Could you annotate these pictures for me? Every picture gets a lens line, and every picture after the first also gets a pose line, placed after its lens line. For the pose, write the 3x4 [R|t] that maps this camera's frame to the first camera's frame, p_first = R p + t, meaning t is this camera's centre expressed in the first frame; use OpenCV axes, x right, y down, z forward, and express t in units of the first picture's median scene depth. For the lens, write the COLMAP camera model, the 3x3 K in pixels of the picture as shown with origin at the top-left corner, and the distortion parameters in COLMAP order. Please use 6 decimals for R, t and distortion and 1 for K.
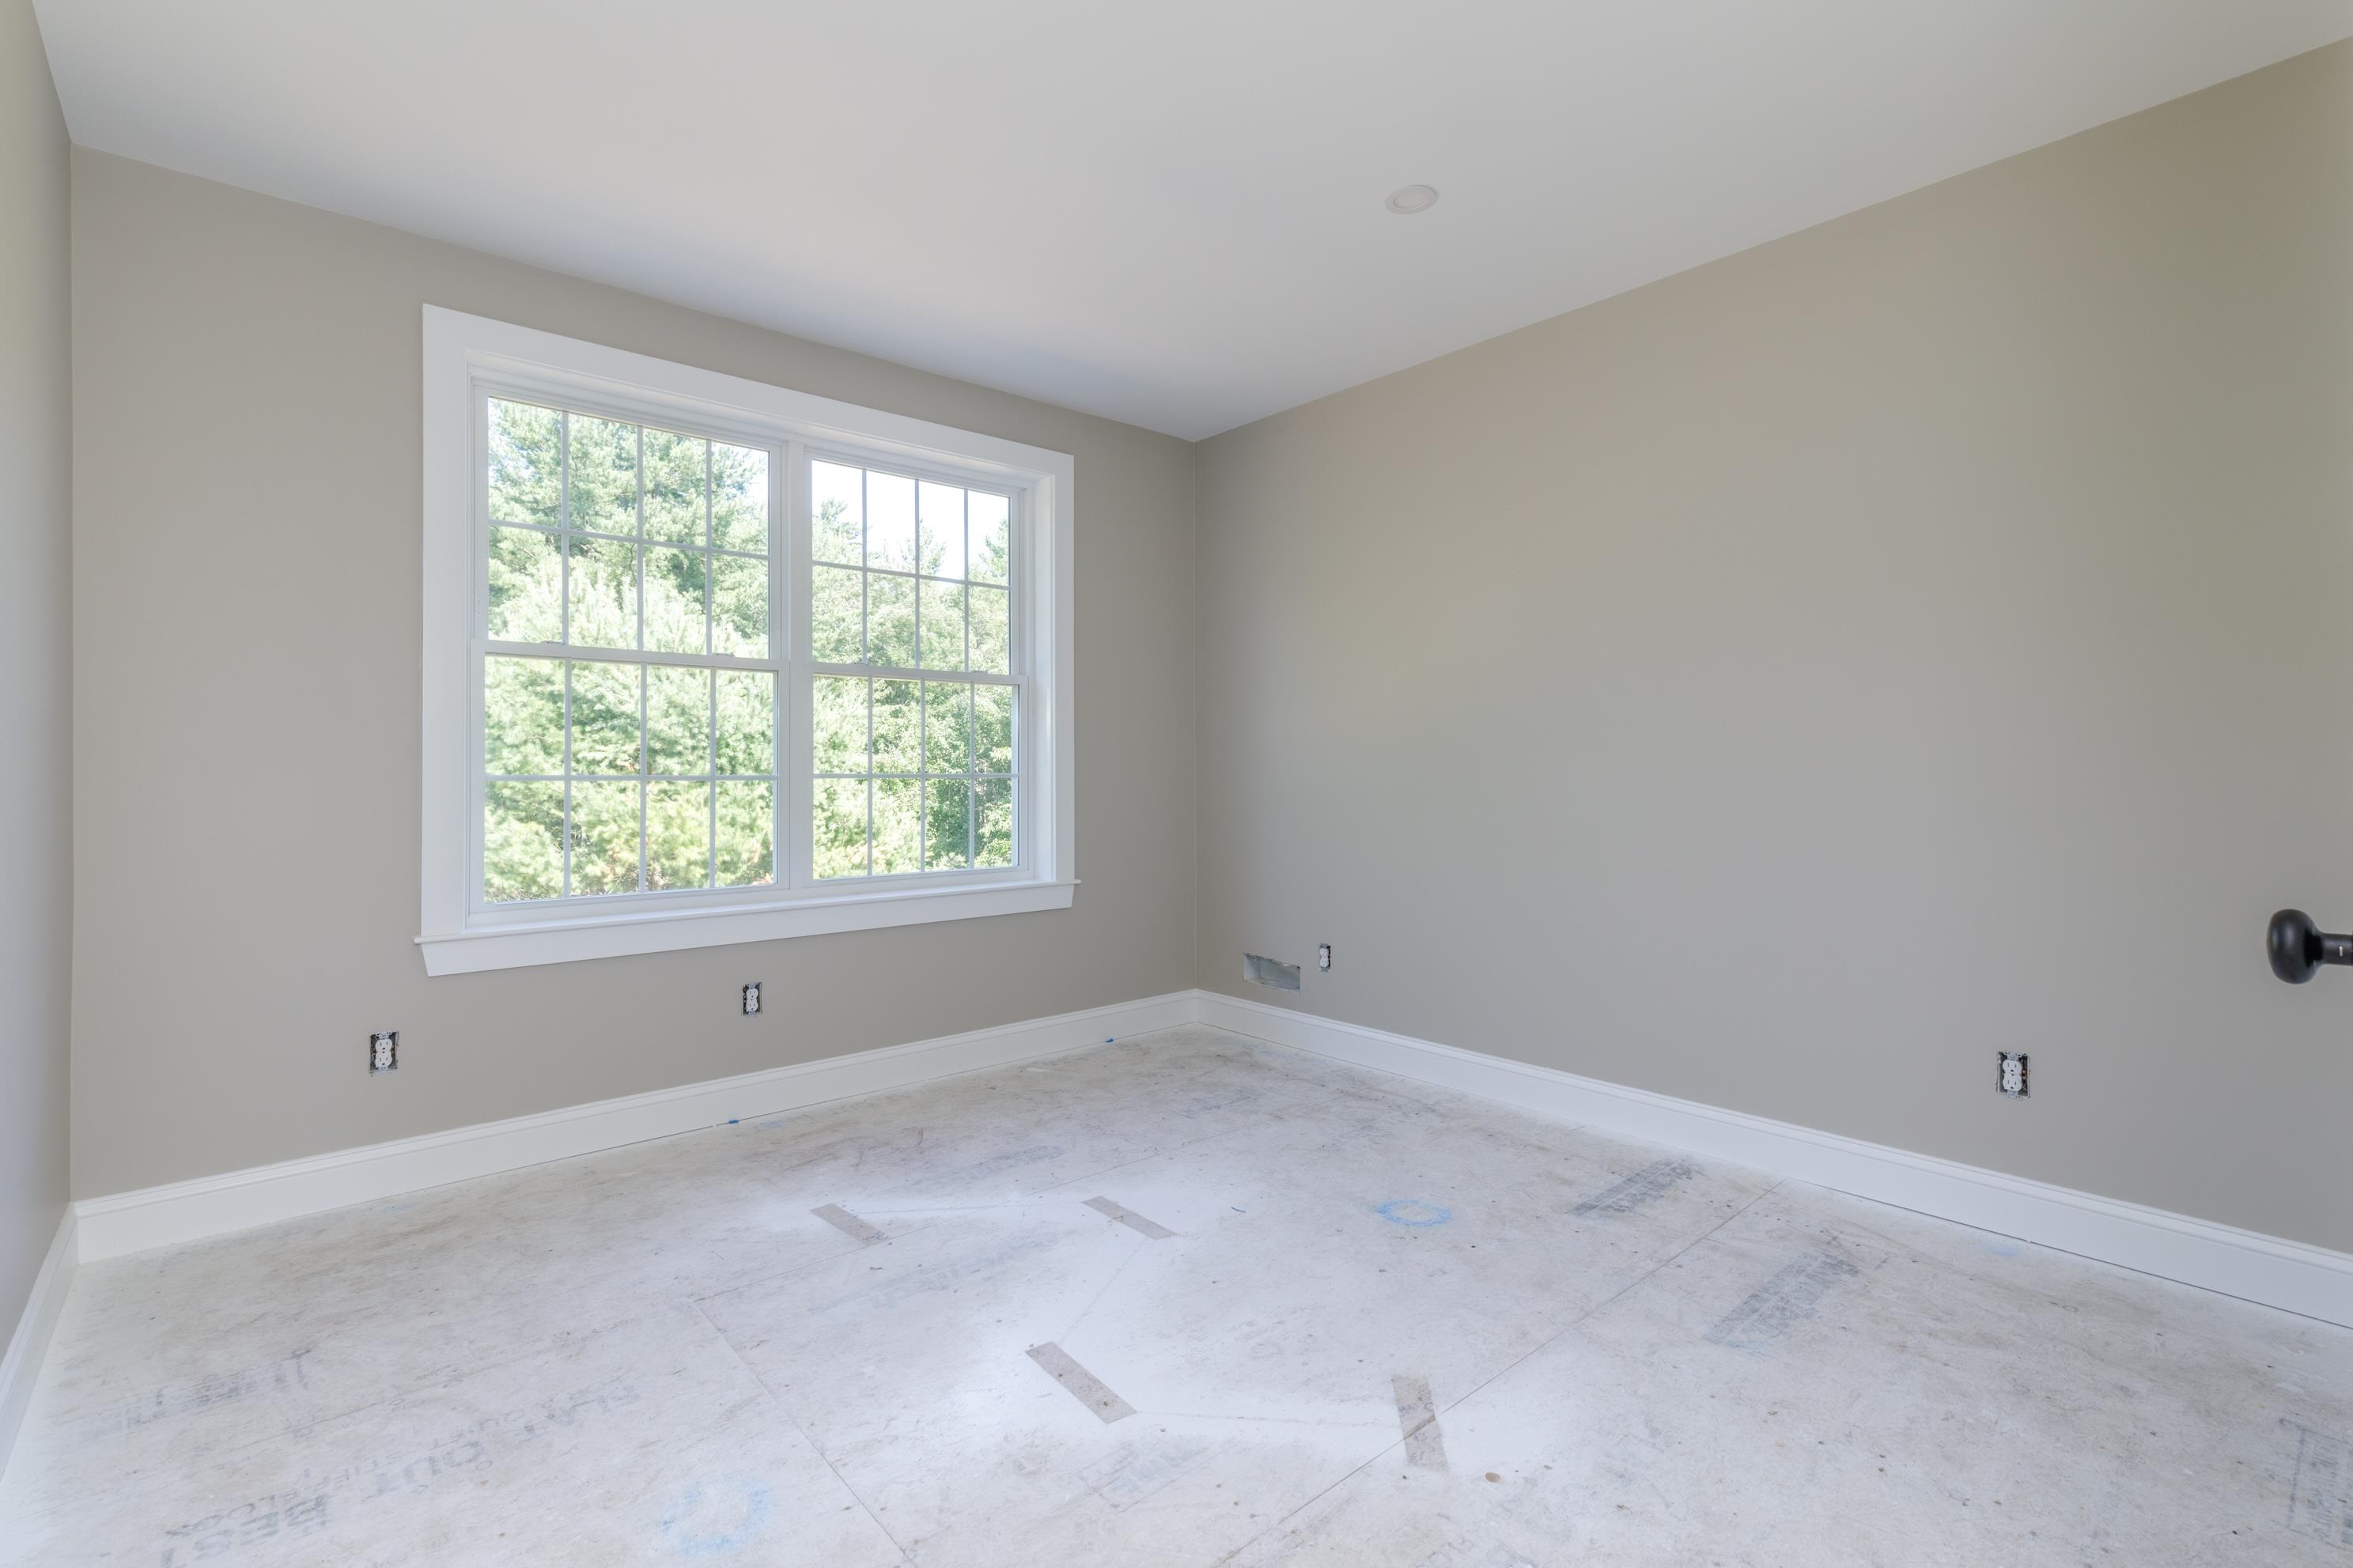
lens RADIAL K [[1080.0, 0, 1186.5], [0, 1080.0, 778.8], [0, 0, 1]] dist [-0.000085, -0.000354]
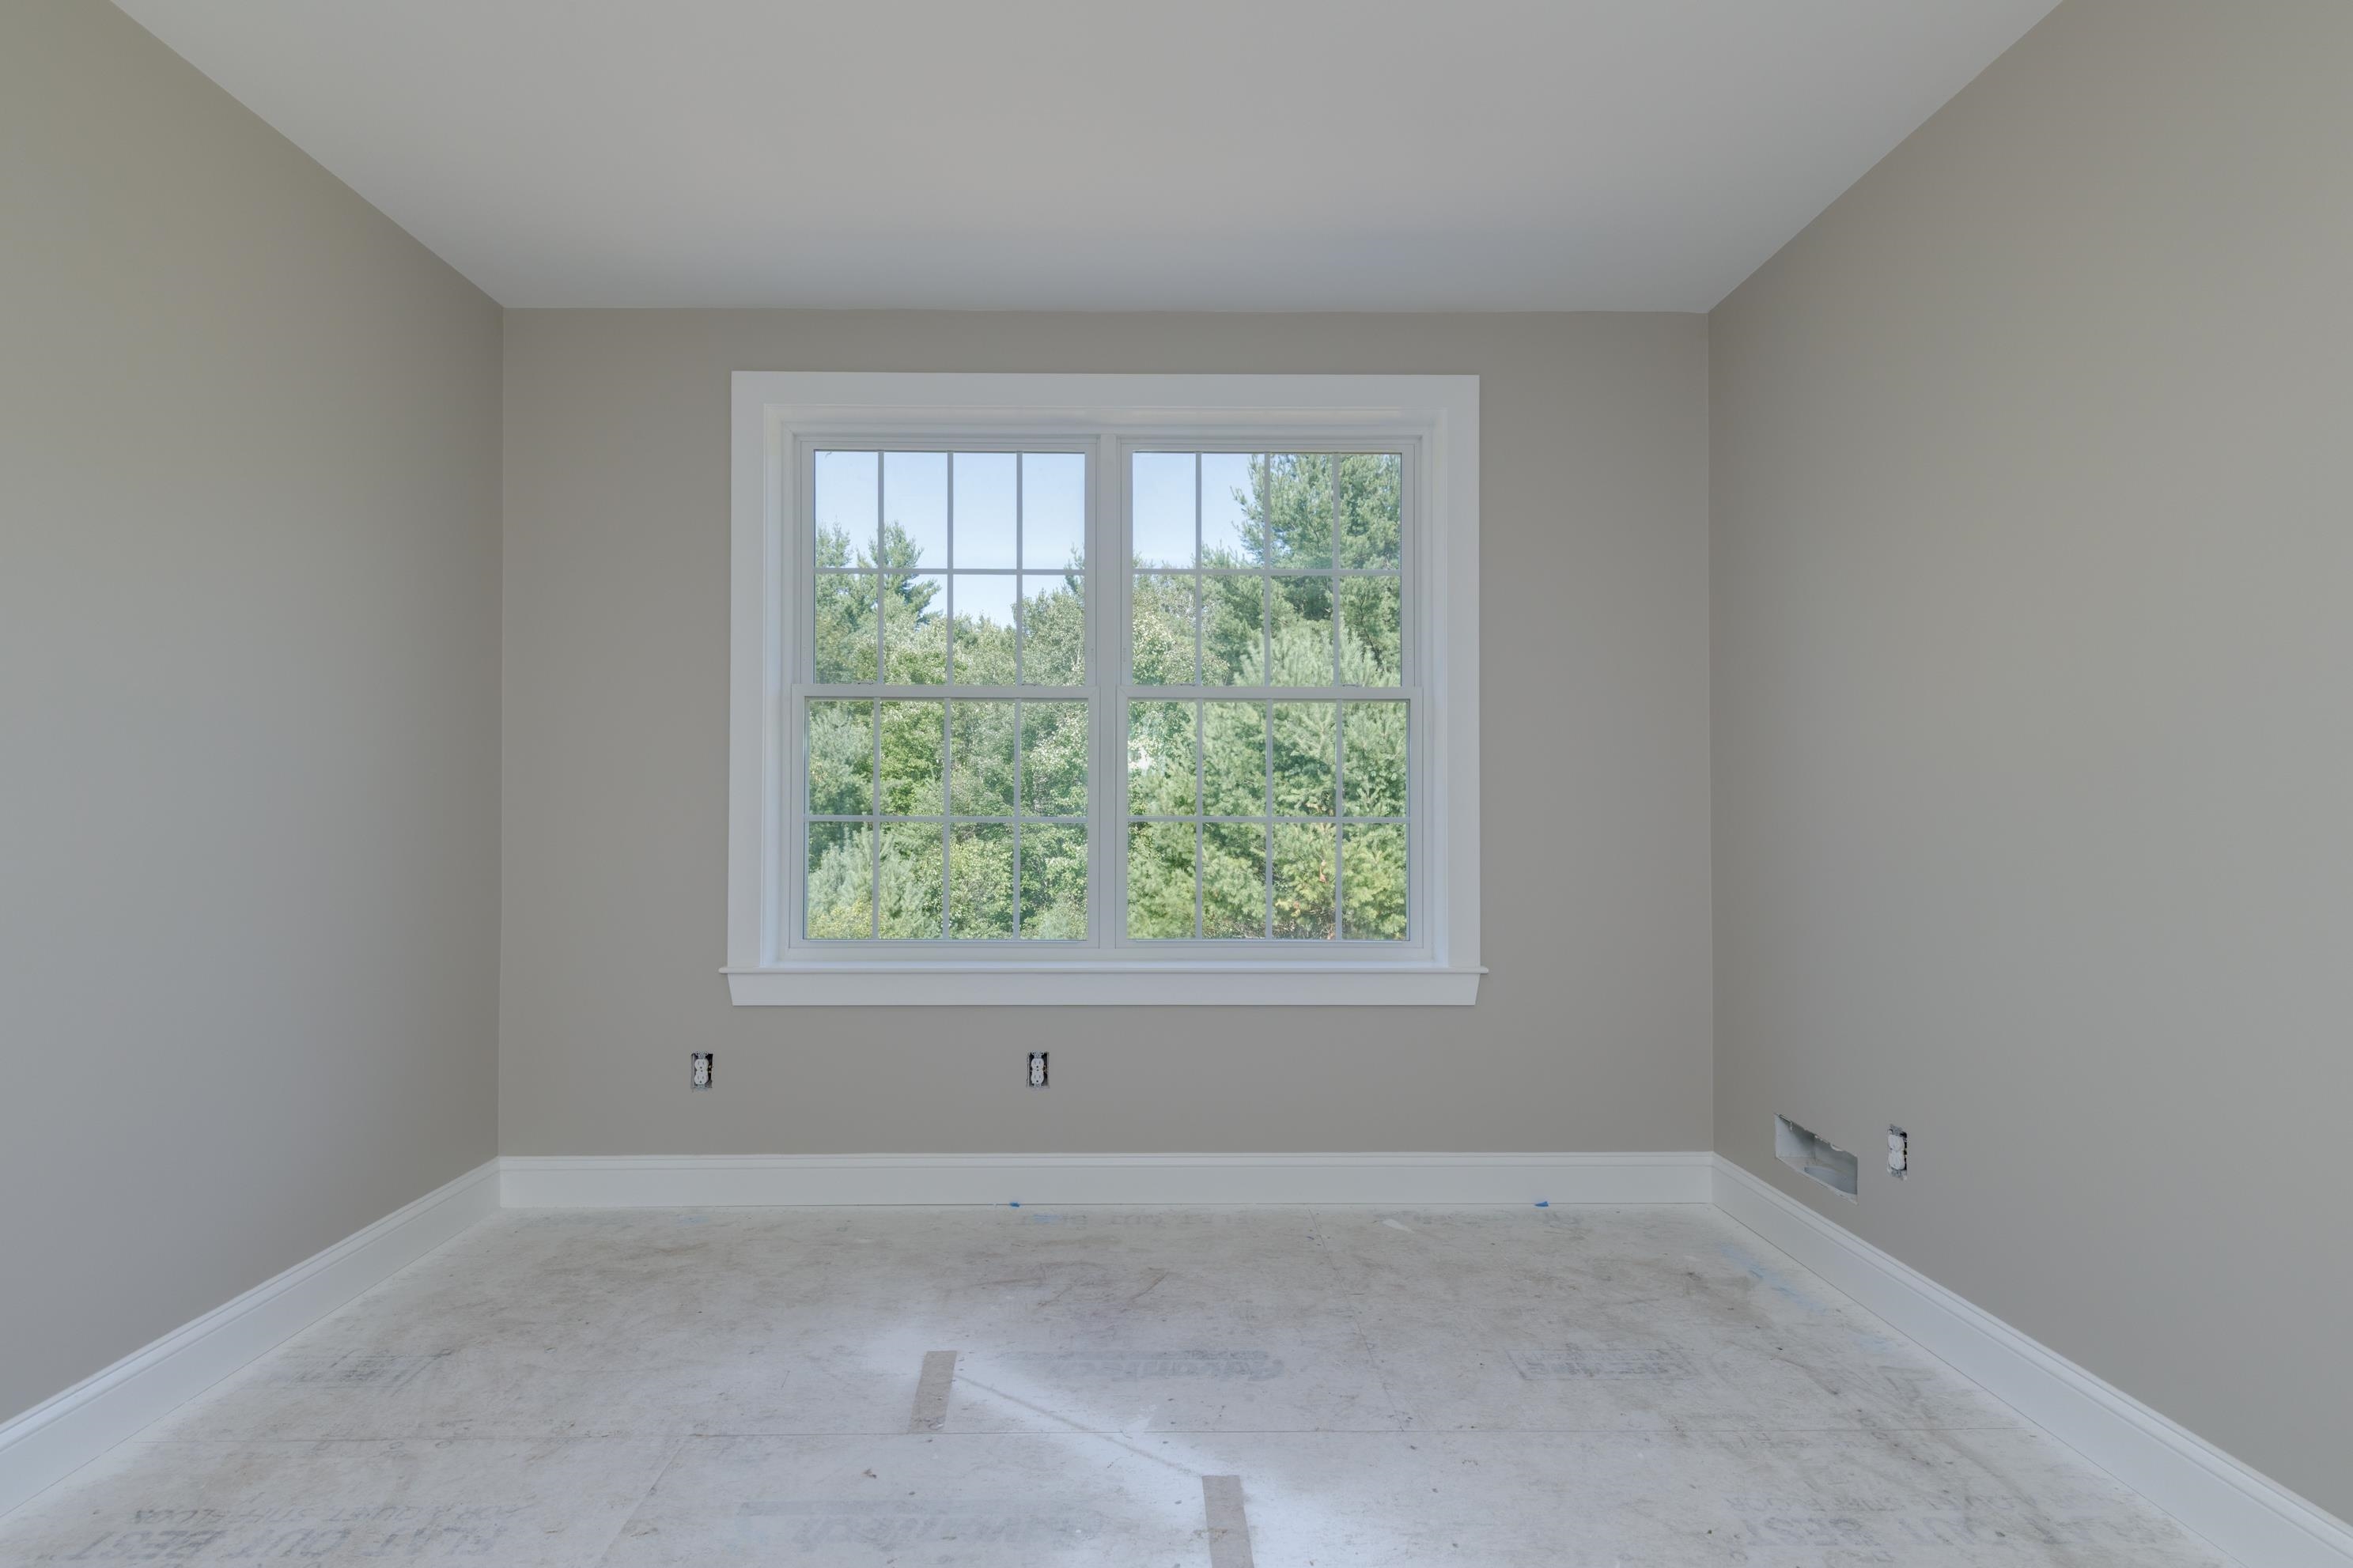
lens RADIAL K [[1074.6, 0, 1162.5], [0, 1074.6, 806.9], [0, 0, 1]] dist [0.003280, 0.000100]
pose [[0.752154, 0.001104, -0.658986, 0.240813], [-0.010134, 0.999900, -0.009891, -0.003971], [0.658909, 0.014118, 0.752090, 0.378165]]
